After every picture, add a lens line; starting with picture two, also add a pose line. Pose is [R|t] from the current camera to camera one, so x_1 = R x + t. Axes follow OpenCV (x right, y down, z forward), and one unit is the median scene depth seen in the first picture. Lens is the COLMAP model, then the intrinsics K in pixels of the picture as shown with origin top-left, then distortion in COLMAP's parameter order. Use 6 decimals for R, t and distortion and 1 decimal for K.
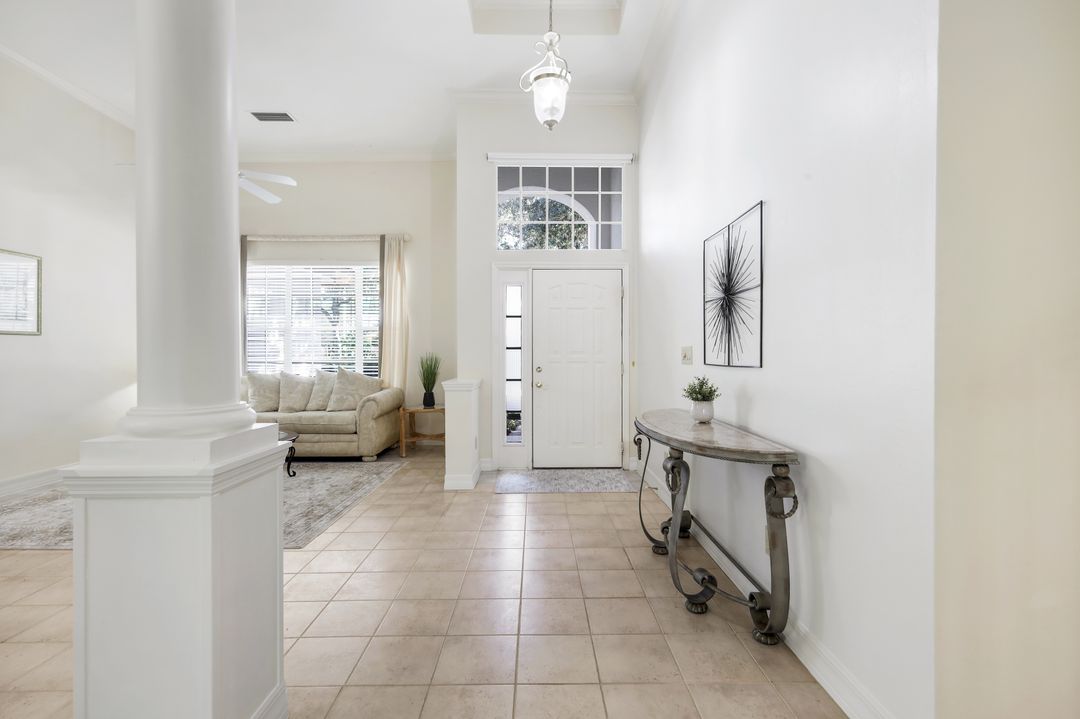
lens RADIAL K [[476.4, 0, 531.5], [0, 476.4, 356.9], [0, 0, 1]] dist [0.003393, -0.001446]
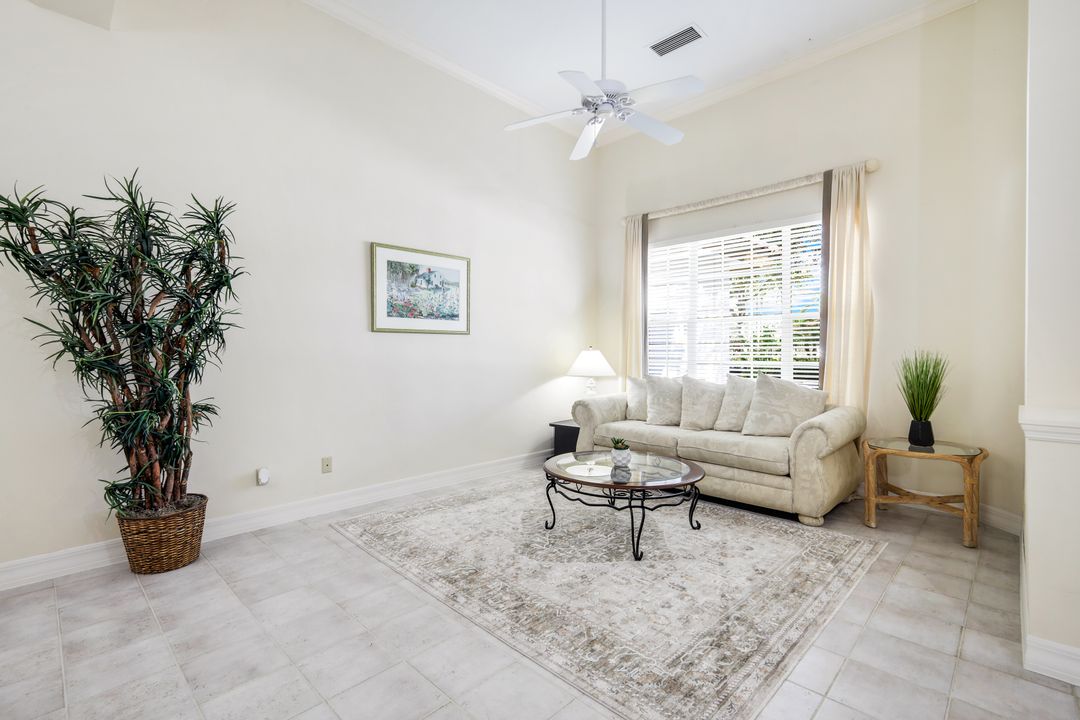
lens RADIAL K [[476.4, 0, 547.8], [0, 476.4, 357.5], [0, 0, 1]] dist [0.003393, -0.001446]
pose [[0.718193, 0.007898, -0.695799, -0.147870], [-0.005521, 0.999969, 0.005651, -0.001780], [0.695822, -0.000217, 0.718214, 0.296517]]
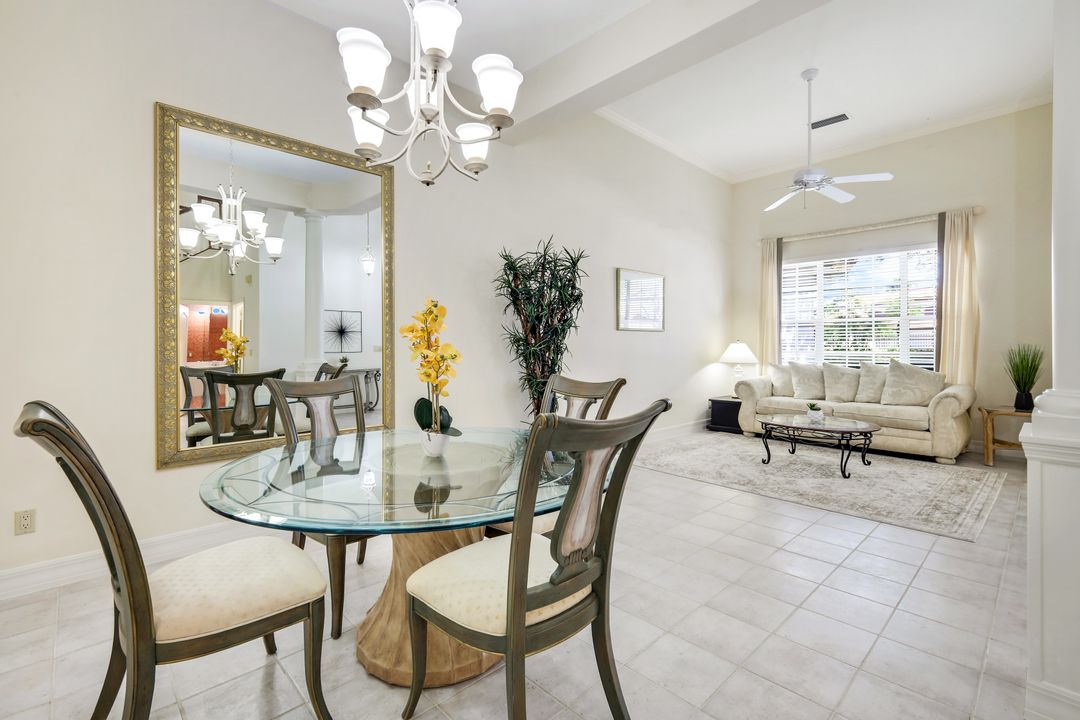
lens RADIAL K [[476.4, 0, 541.6], [0, 476.4, 346.0], [0, 0, 1]] dist [0.003393, -0.001446]
pose [[0.692715, 0.005329, -0.721192, -0.210023], [-0.008997, 0.999959, -0.001253, 0.002328], [0.721155, 0.007357, 0.692734, -0.181185]]
